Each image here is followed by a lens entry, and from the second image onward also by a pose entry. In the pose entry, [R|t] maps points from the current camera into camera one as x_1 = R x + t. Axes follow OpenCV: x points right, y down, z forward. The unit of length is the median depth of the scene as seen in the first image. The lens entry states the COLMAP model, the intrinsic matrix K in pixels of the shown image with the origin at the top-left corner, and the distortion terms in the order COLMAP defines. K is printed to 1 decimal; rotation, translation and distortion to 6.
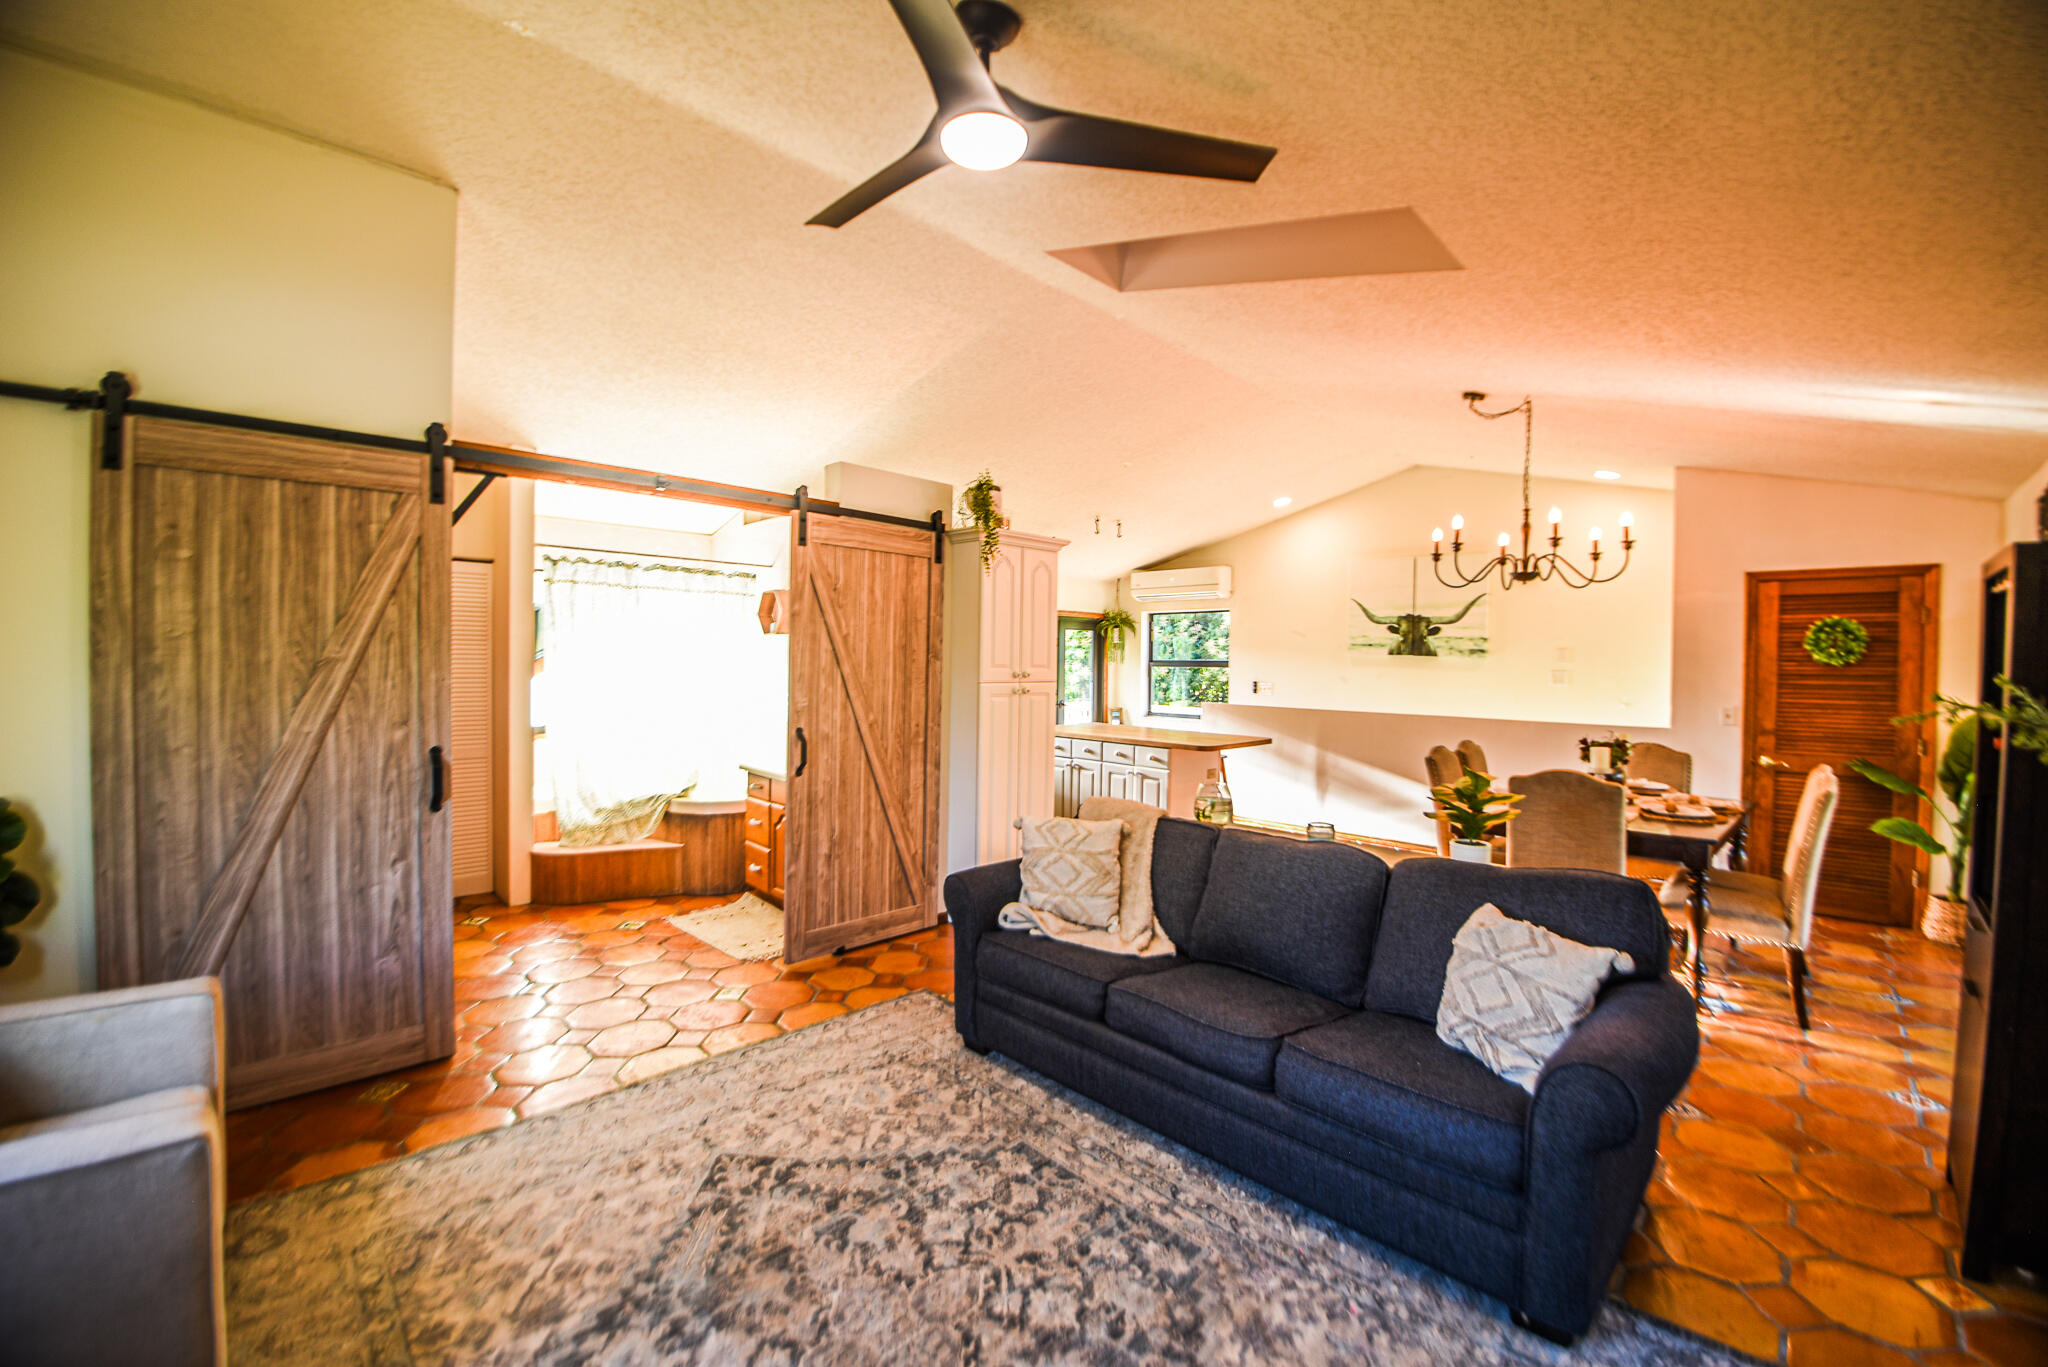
lens RADIAL K [[831.8, 0, 1020.6], [0, 831.8, 675.2], [0, 0, 1]] dist [-0.014228, -0.000173]
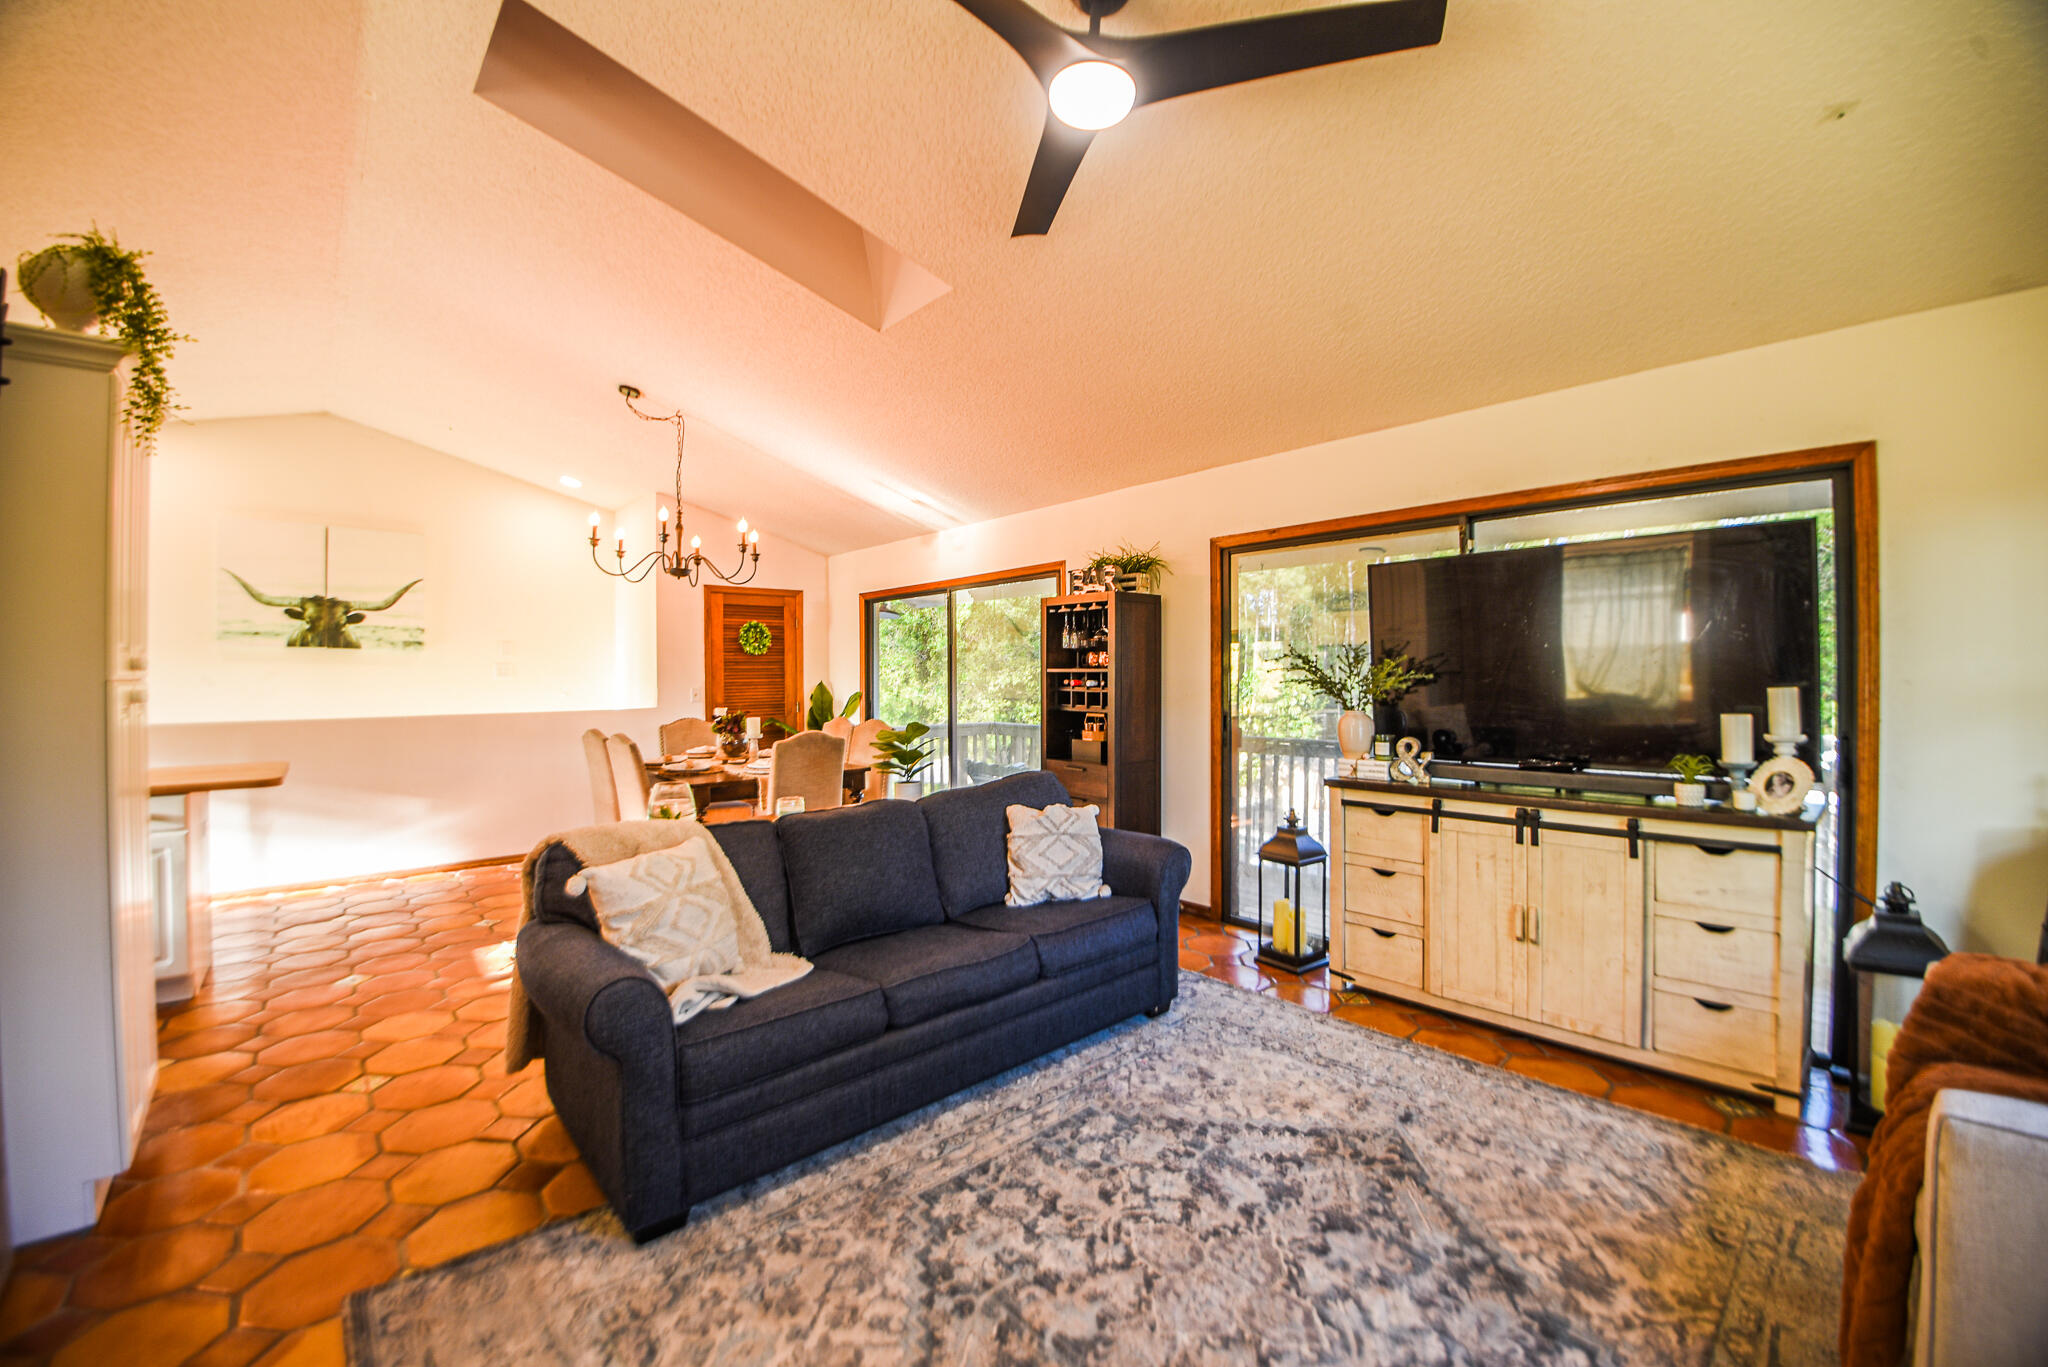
lens RADIAL K [[831.8, 0, 1020.6], [0, 831.8, 675.2], [0, 0, 1]] dist [-0.014228, -0.000173]
pose [[0.045986, -0.019213, 0.998757, -0.746840], [0.027914, 0.999449, 0.017941, 0.018064], [-0.998552, 0.027055, 0.046497, 0.759152]]
